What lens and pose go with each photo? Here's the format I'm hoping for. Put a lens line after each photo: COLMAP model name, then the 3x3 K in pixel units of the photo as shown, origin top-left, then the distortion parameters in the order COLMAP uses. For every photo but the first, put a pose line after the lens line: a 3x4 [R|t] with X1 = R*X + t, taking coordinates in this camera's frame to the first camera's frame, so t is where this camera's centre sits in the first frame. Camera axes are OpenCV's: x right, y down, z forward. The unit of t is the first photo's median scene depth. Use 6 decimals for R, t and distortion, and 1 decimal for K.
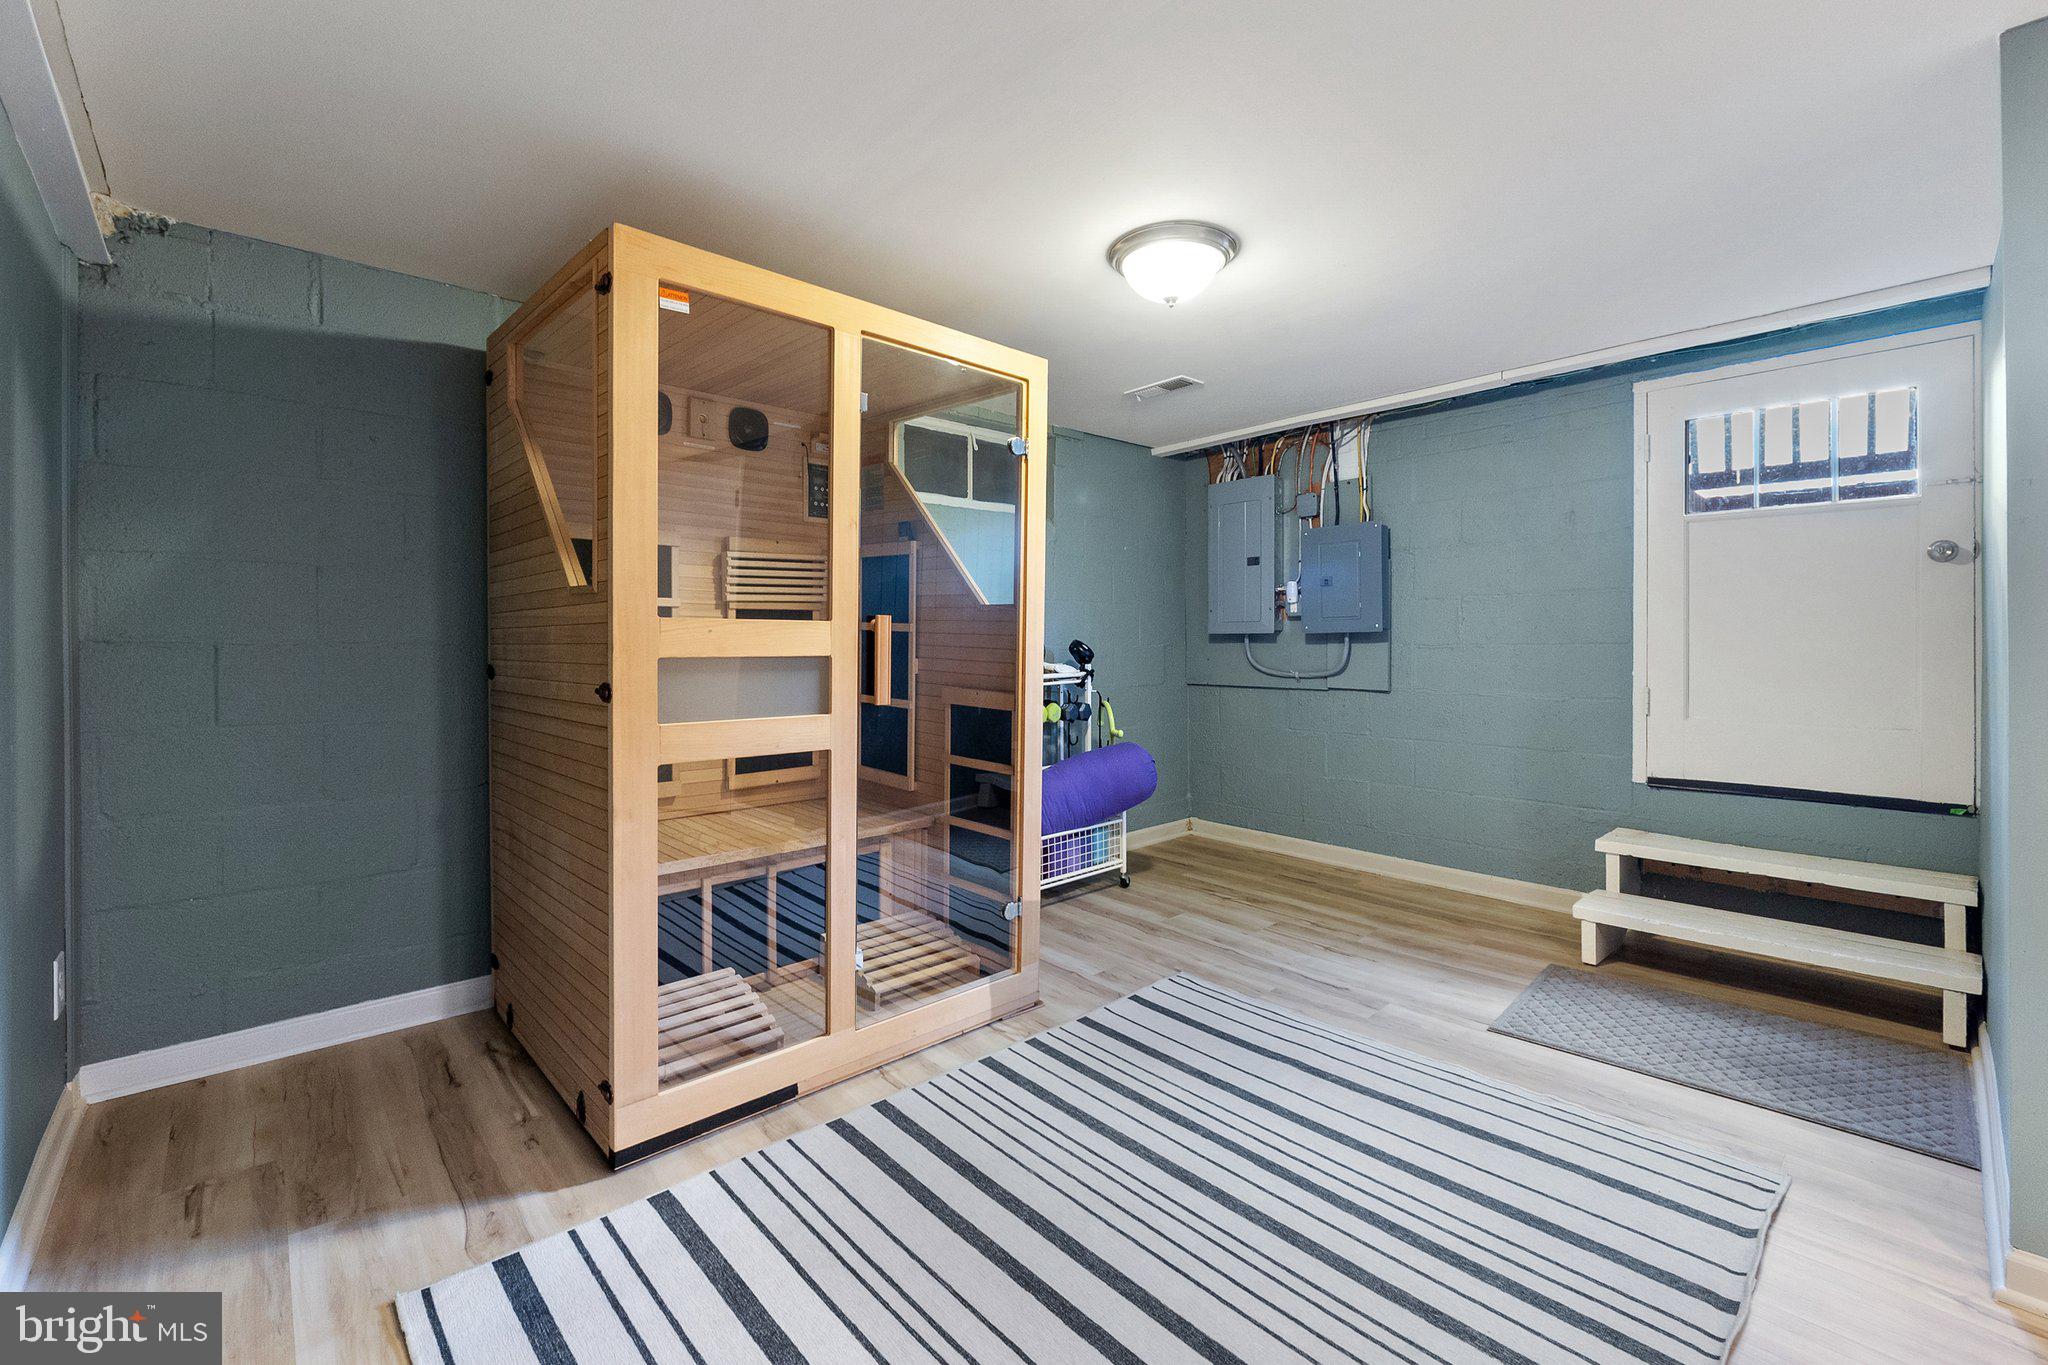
lens RADIAL K [[854.5, 0, 1024.0], [0, 854.5, 682.5], [0, 0, 1]] dist [-0.000632, -0.000084]
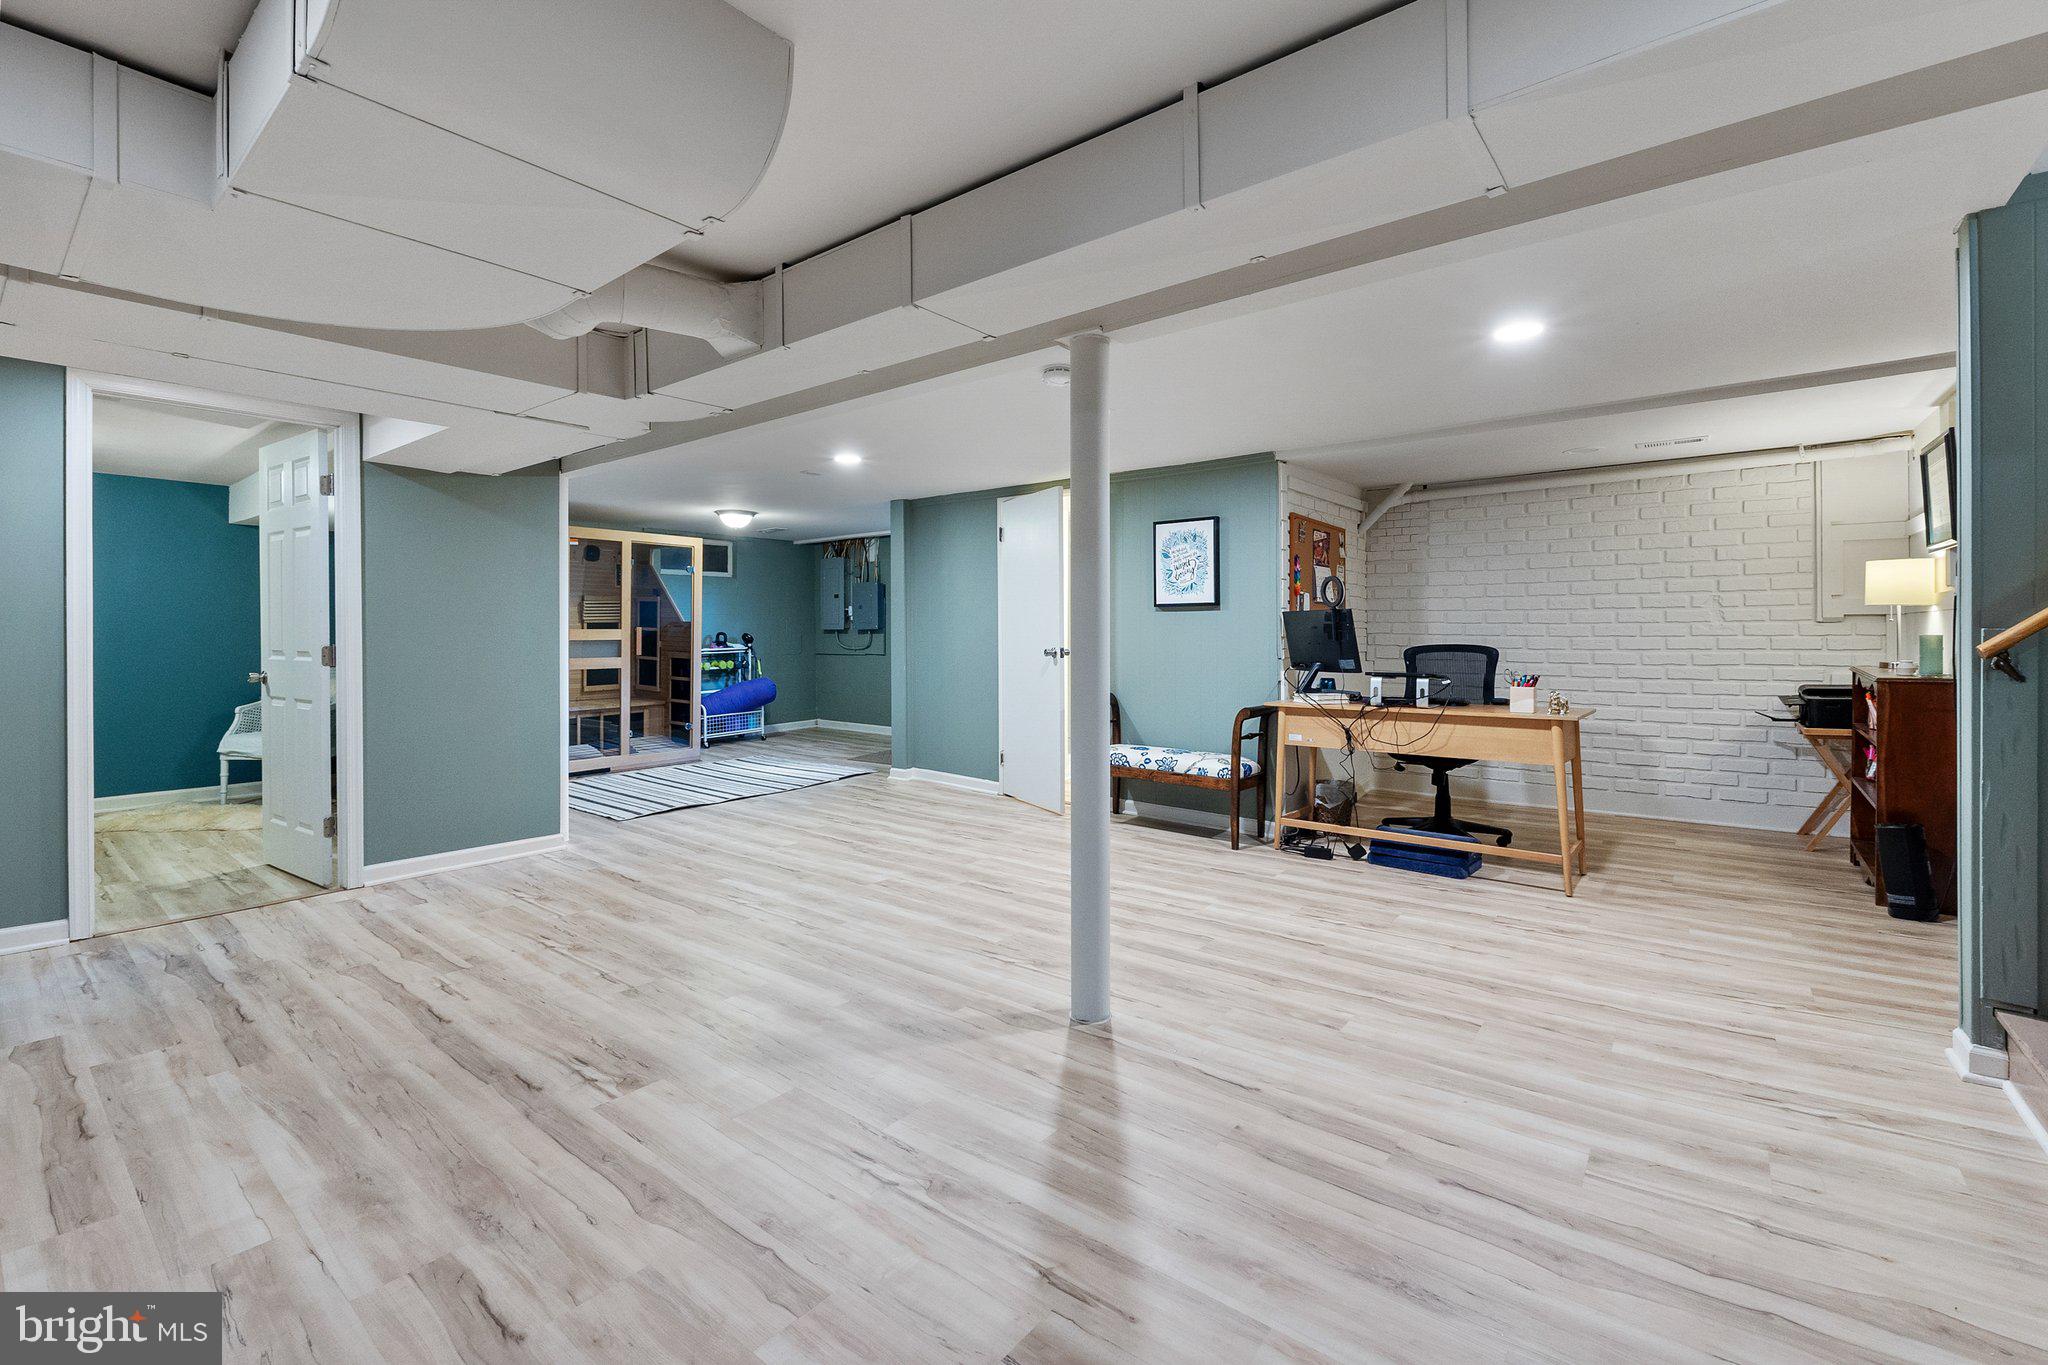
lens RADIAL K [[889.7, 0, 1017.4], [0, 889.7, 642.2], [0, 0, 1]] dist [-0.003028, -0.000512]
pose [[0.988480, -0.005033, 0.151266, 0.564579], [0.009849, 0.999467, -0.031111, 0.073622], [-0.151029, 0.032243, 0.988003, -1.929783]]
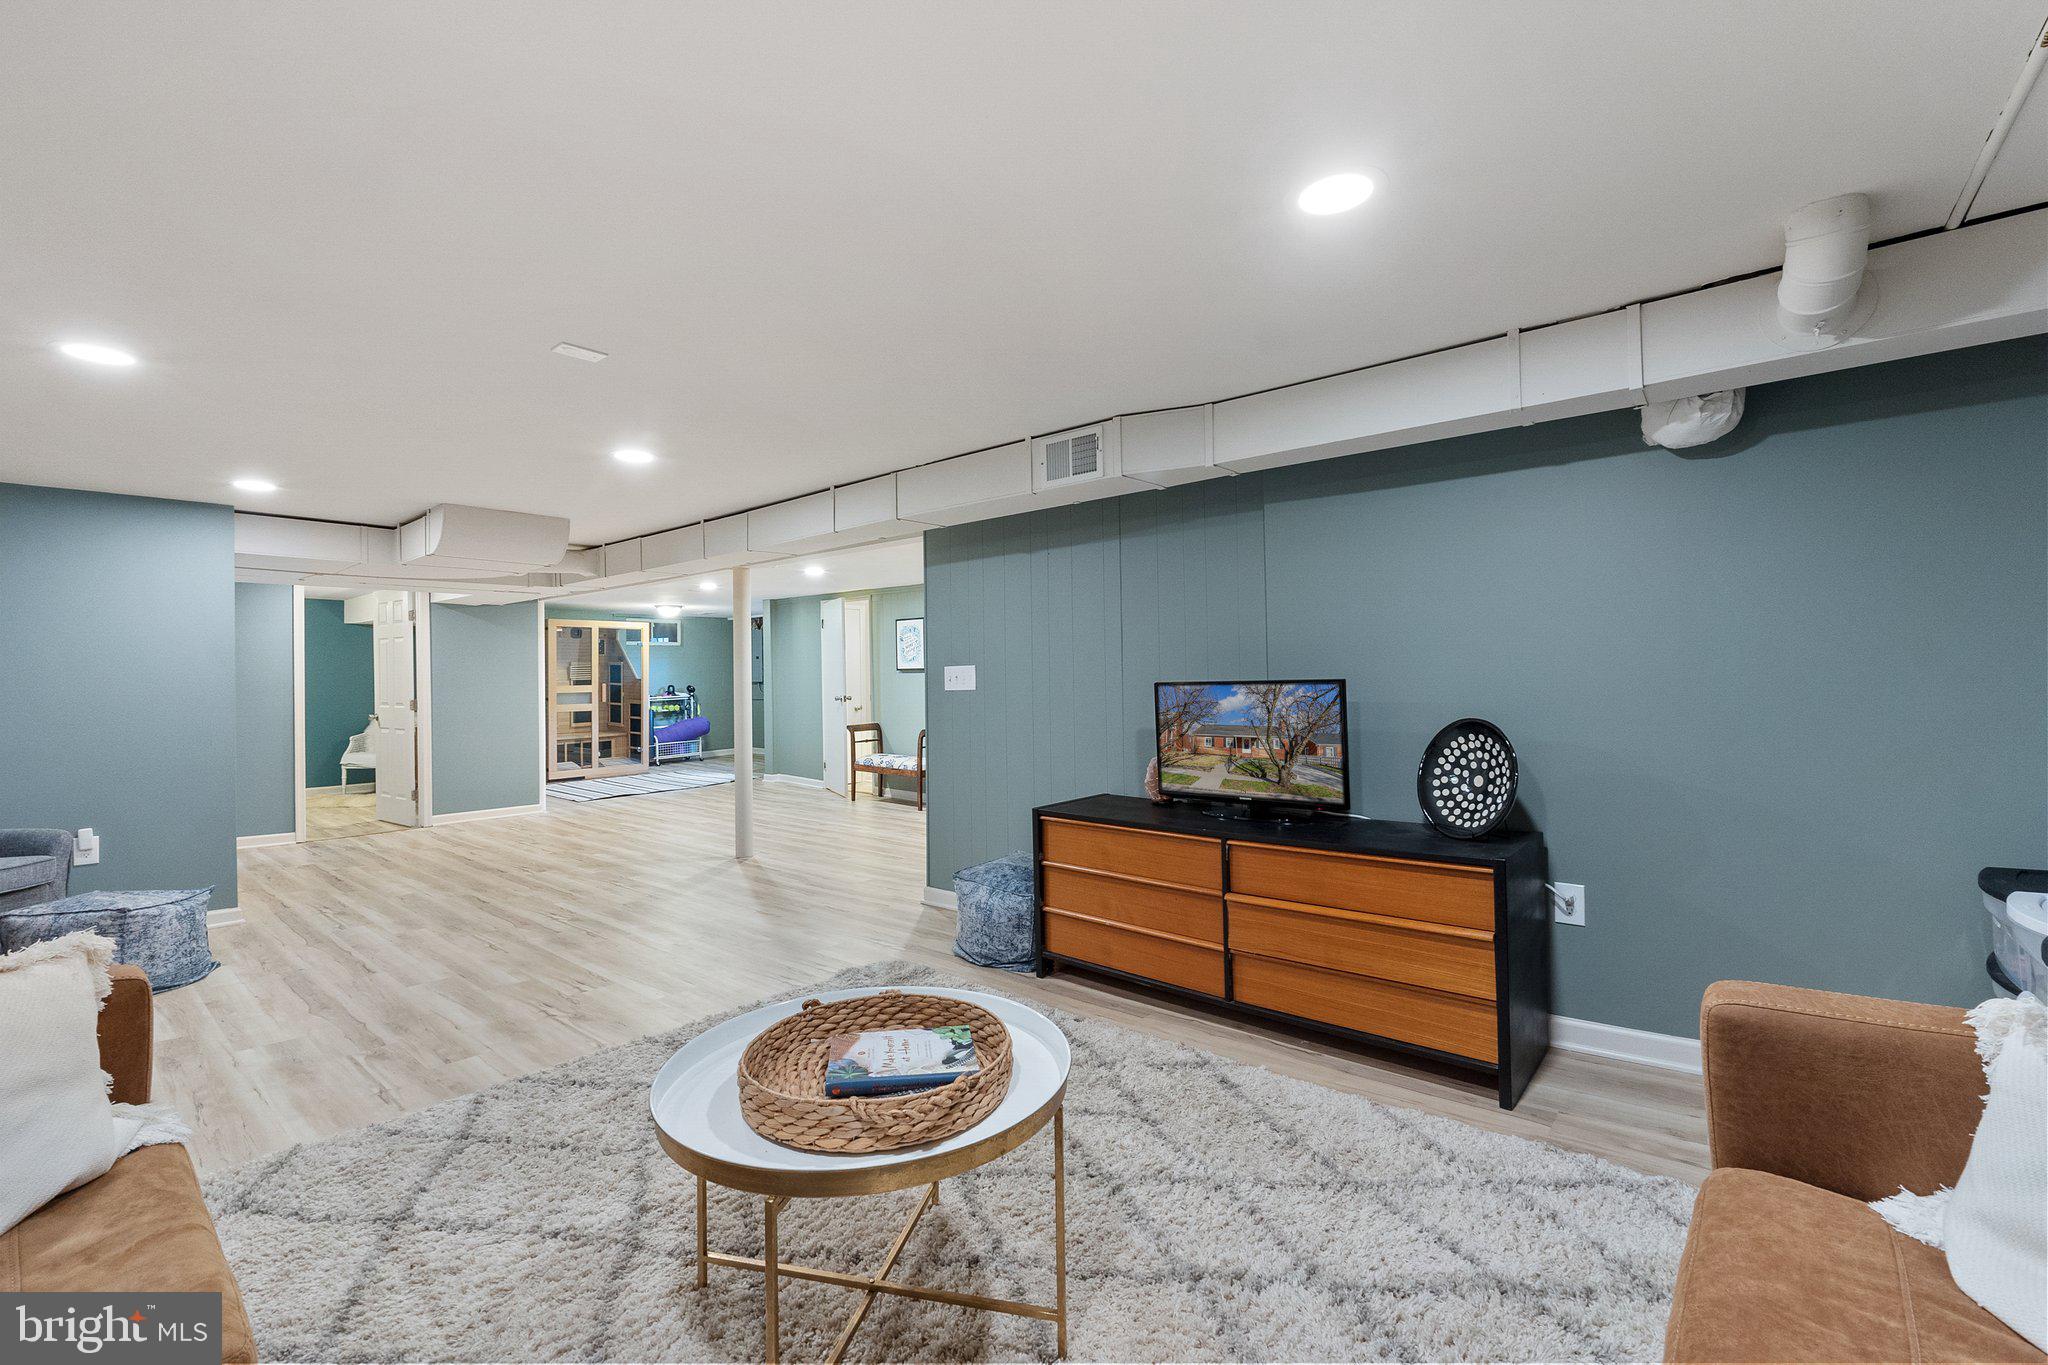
lens RADIAL K [[880.1, 0, 1026.8], [0, 880.1, 675.8], [0, 0, 1]] dist [-0.007444, 0.000245]
pose [[0.991479, -0.013878, 0.129524, 1.196734], [0.019201, 0.999017, -0.039945, 0.093898], [-0.128842, 0.042092, 0.990771, -3.249606]]
